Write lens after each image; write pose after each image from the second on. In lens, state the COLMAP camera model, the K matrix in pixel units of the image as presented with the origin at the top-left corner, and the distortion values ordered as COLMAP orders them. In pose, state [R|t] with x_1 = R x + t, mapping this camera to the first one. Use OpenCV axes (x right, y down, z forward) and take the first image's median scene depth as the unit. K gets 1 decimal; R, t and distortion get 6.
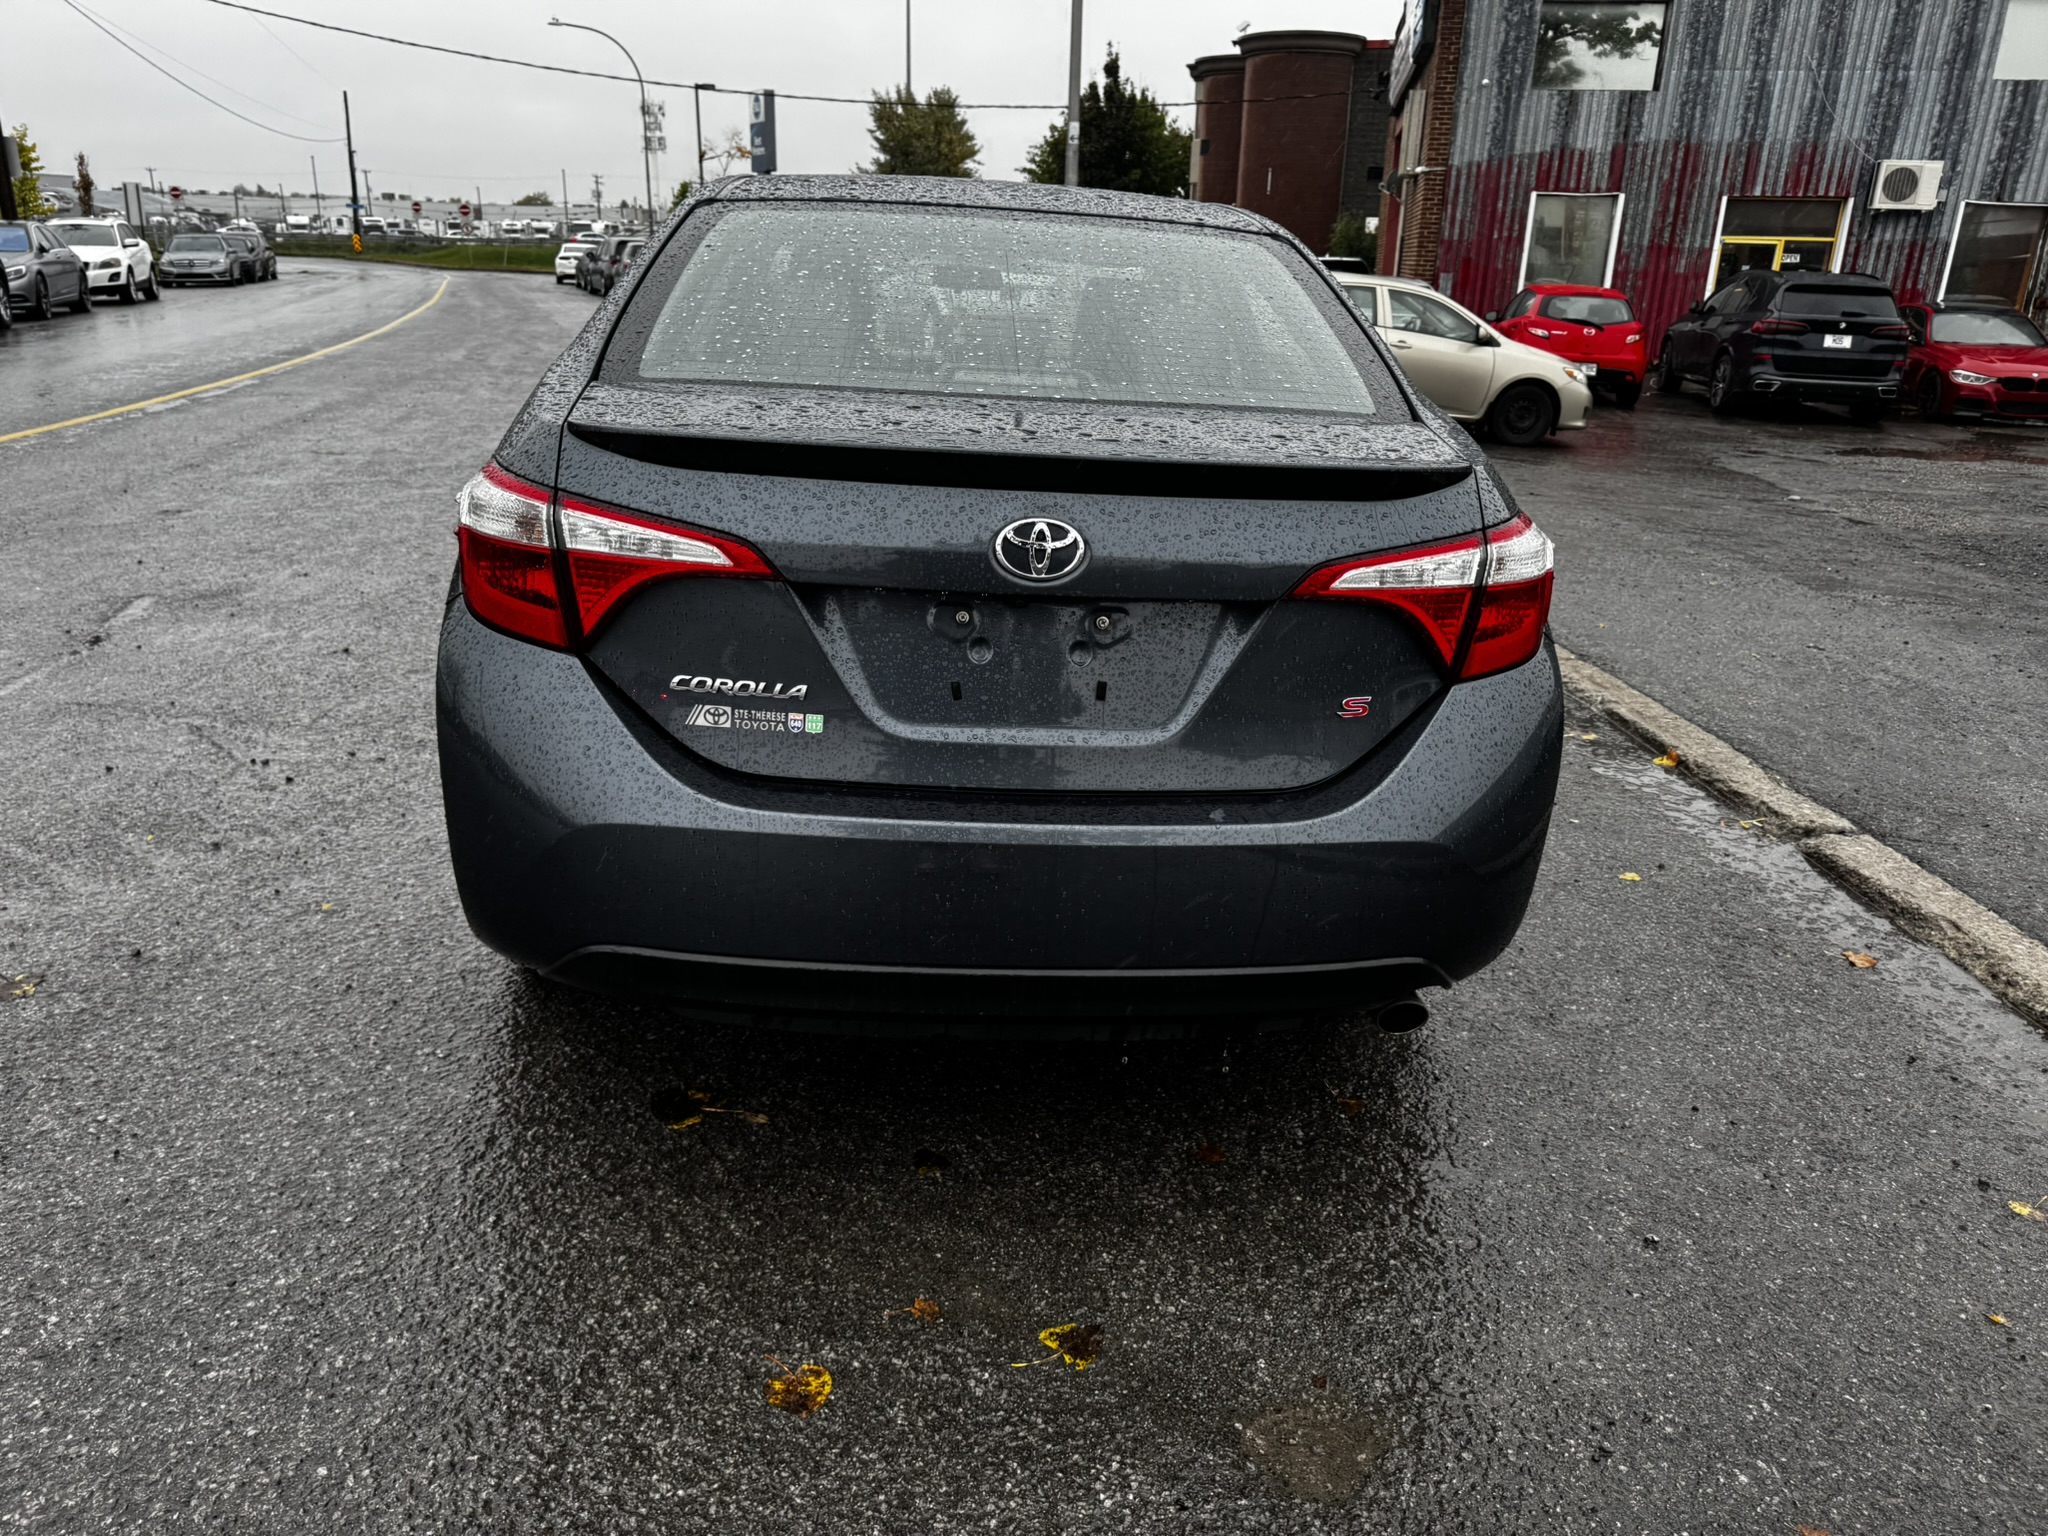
lens RADIAL K [[1541.8, 0, 1059.8], [0, 1541.8, 772.6], [0, 0, 1]] dist [0.025801, -0.027924]
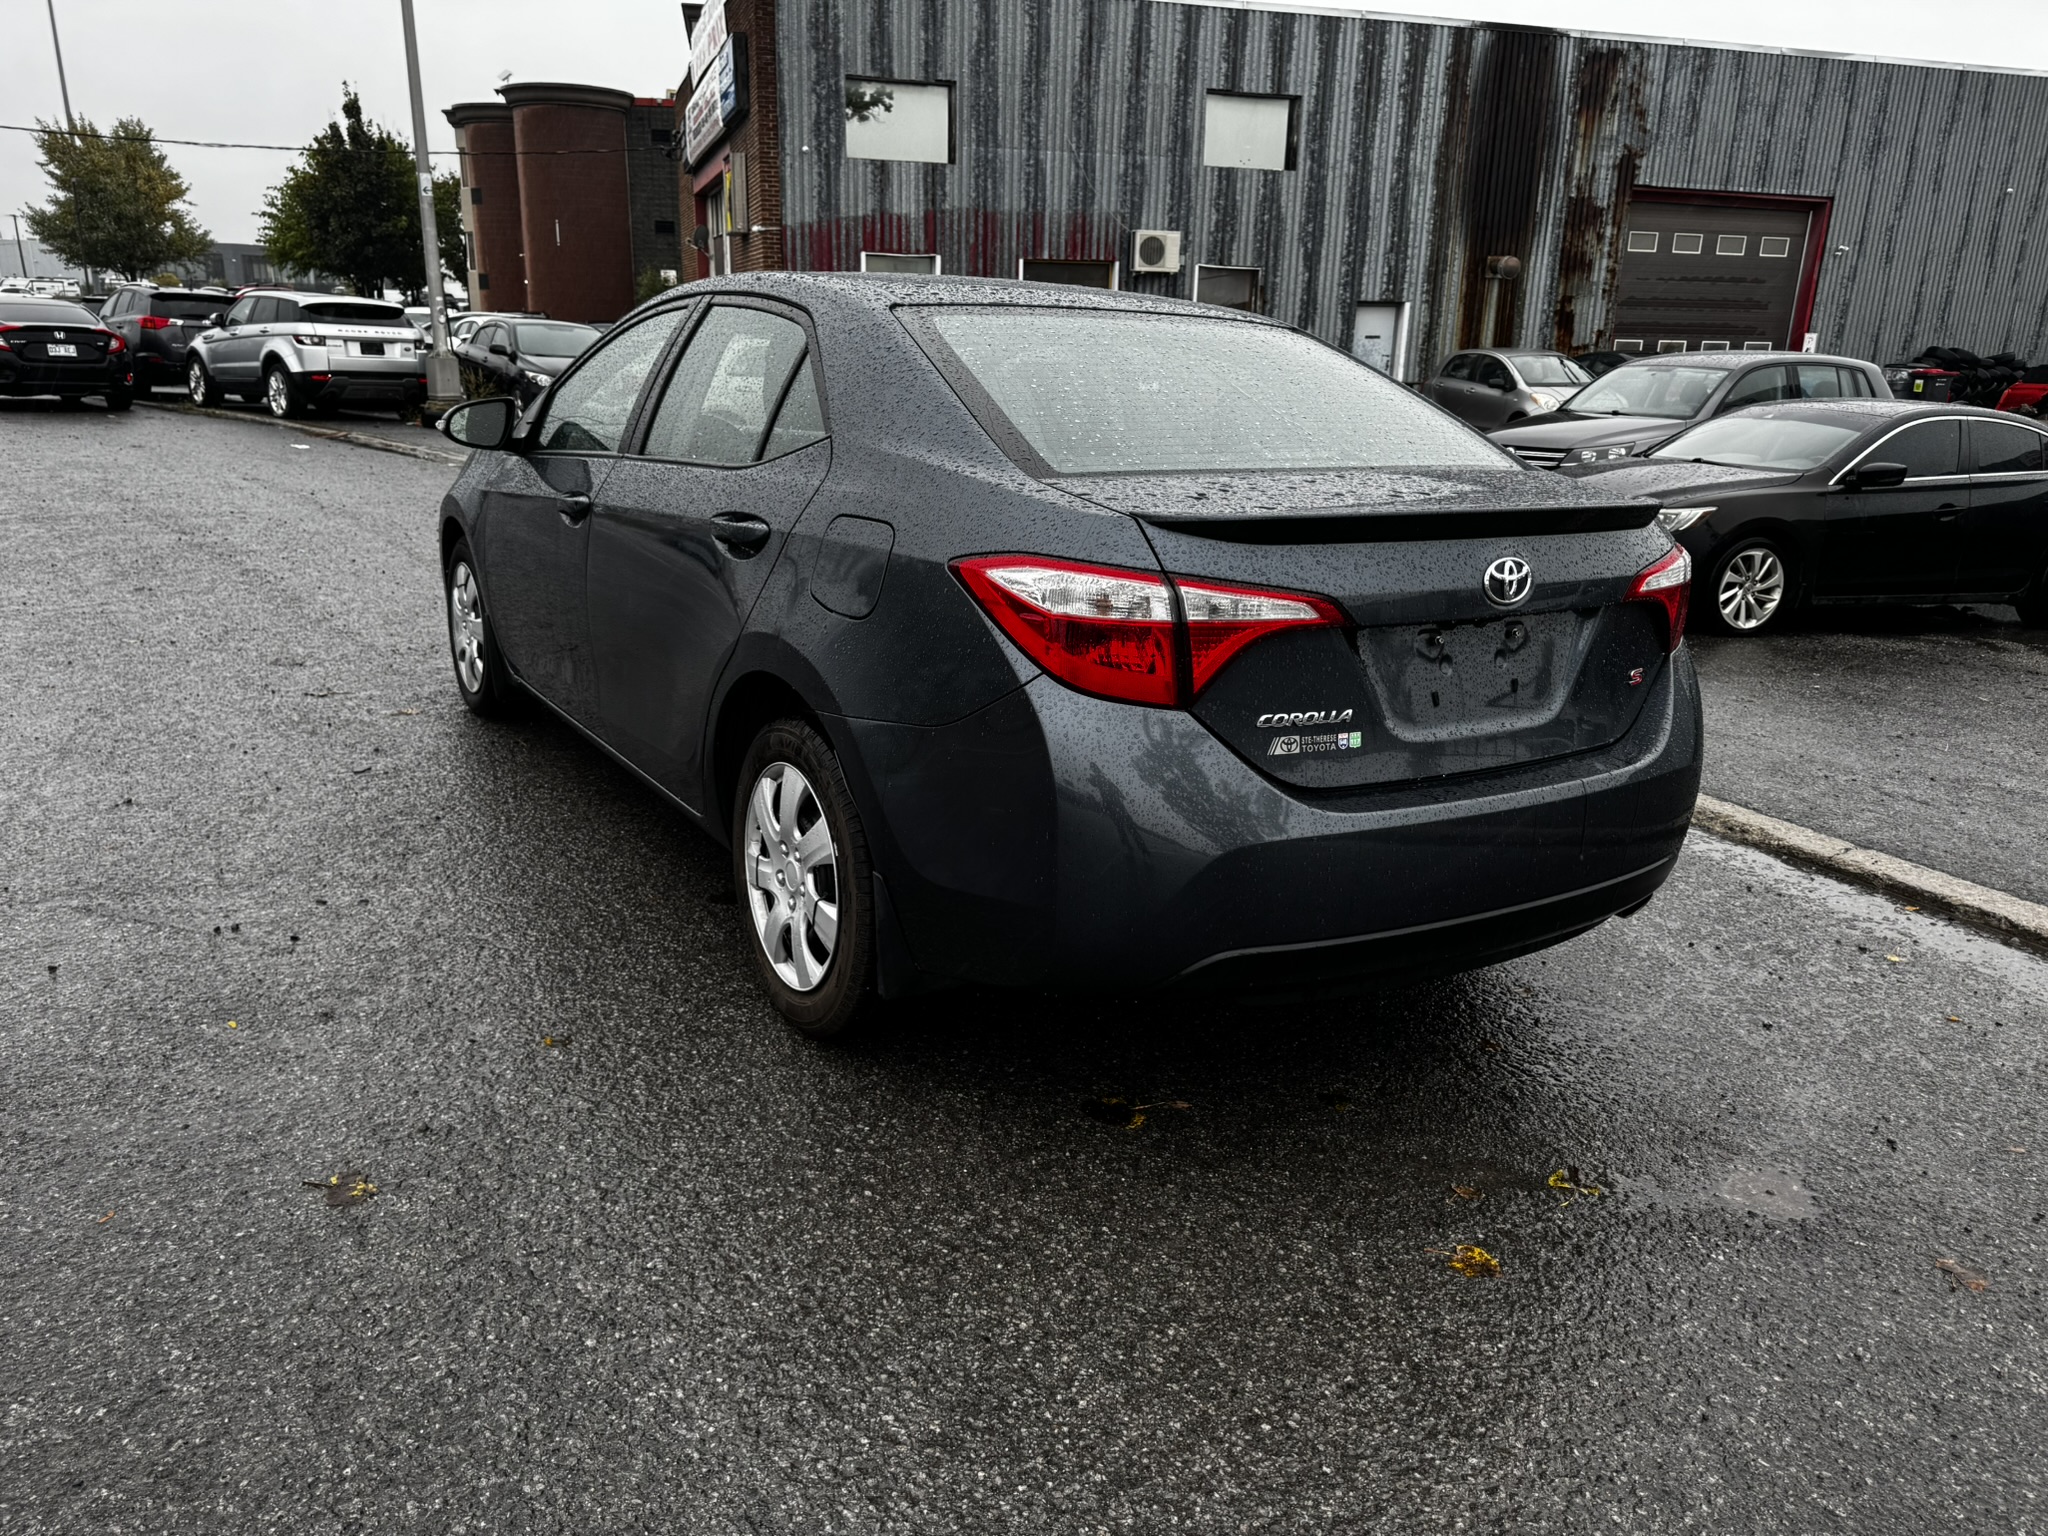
lens RADIAL K [[1541.8, 0, 1059.8], [0, 1541.8, 772.6], [0, 0, 1]] dist [0.025801, -0.027924]
pose [[0.873395, -0.145163, 0.464875, -0.132096], [0.157171, 0.987485, 0.013066, -0.008249], [-0.460953, 0.061653, 0.885280, 0.002212]]
